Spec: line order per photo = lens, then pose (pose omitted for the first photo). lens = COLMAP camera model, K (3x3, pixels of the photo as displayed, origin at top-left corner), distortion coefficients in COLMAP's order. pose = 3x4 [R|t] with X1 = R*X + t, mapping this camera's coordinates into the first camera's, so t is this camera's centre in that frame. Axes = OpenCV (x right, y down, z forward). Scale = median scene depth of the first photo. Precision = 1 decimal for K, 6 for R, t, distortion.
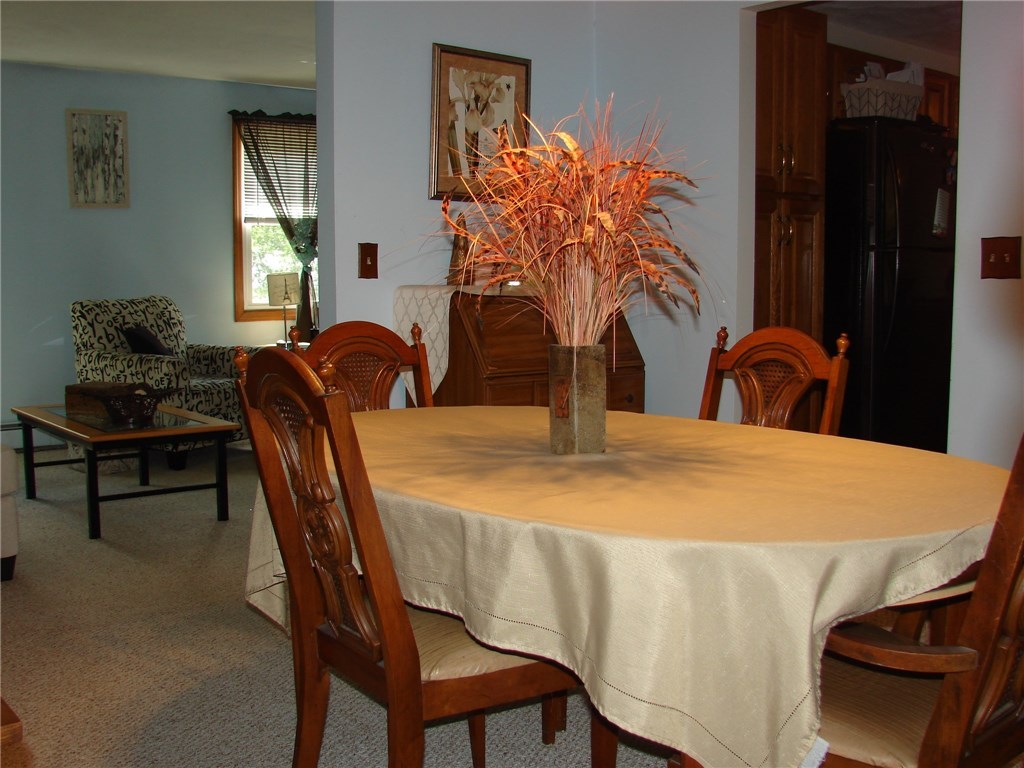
lens RADIAL K [[1103.2, 0, 512.0], [0, 1103.2, 384.0], [0, 0, 1]] dist [-0.203226, 0.247386]
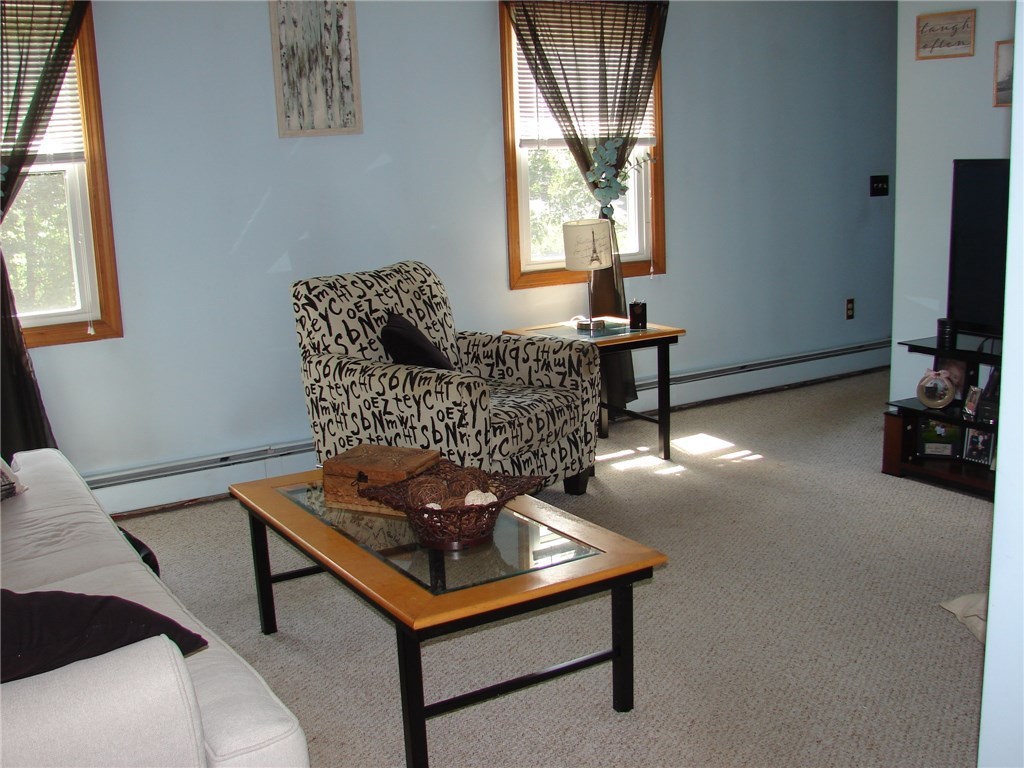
lens RADIAL K [[1103.2, 0, 512.0], [0, 1103.2, 384.0], [0, 0, 1]] dist [-0.203226, 0.247386]
pose [[0.991304, -0.011351, -0.131105, -0.179011], [0.023760, 0.995338, 0.093477, -0.070193], [0.129432, -0.095780, 0.986952, 0.327556]]
